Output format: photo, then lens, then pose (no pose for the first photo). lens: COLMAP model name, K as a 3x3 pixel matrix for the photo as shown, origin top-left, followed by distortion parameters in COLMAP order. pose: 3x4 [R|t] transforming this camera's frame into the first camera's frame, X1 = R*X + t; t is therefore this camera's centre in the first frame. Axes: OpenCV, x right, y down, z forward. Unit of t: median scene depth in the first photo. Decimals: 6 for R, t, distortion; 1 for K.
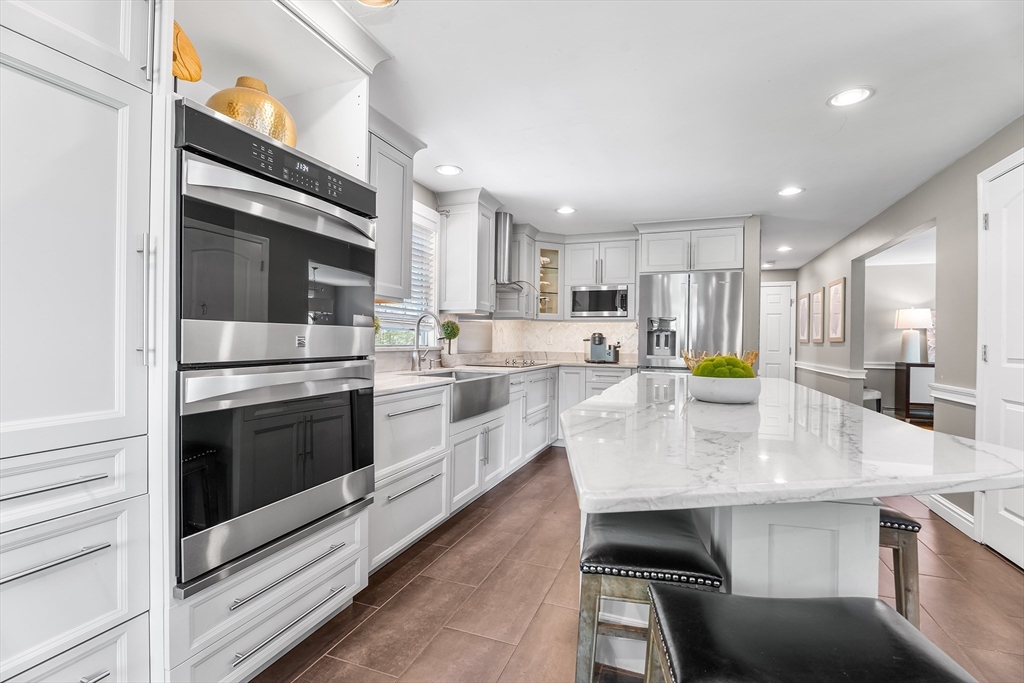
lens RADIAL K [[459.2, 0, 508.7], [0, 459.2, 340.3], [0, 0, 1]] dist [-0.014094, 0.003428]
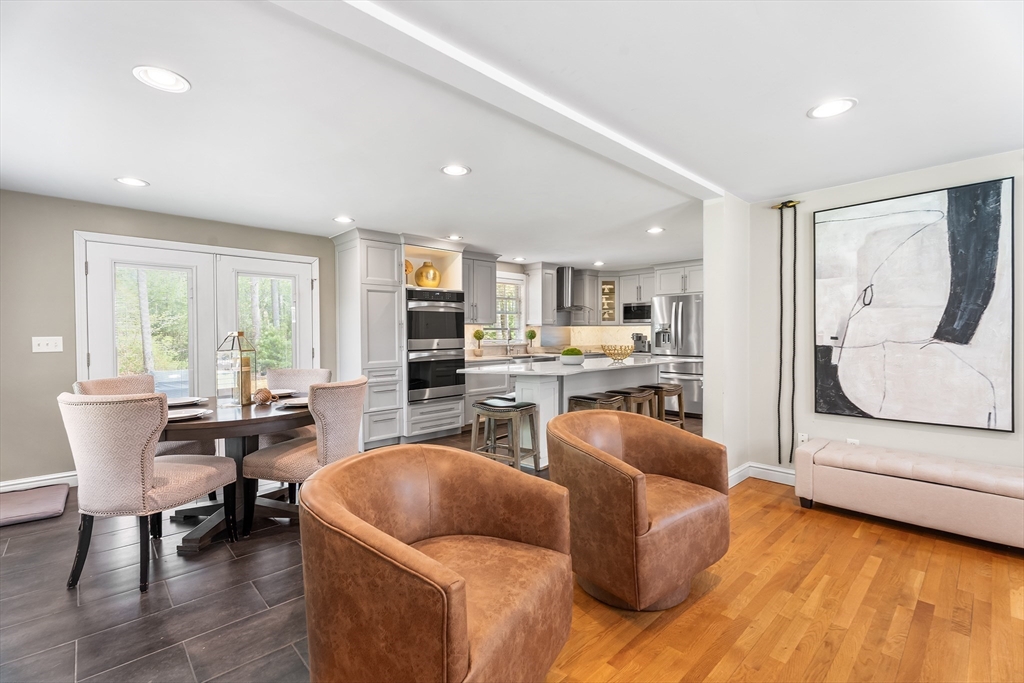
lens RADIAL K [[459.2, 0, 518.8], [0, 459.2, 336.8], [0, 0, 1]] dist [-0.014094, 0.003428]
pose [[0.904409, -0.012400, -0.426486, 0.663424], [0.016440, 0.999848, 0.005793, -0.025668], [0.426349, -0.012251, 0.904476, -0.789270]]
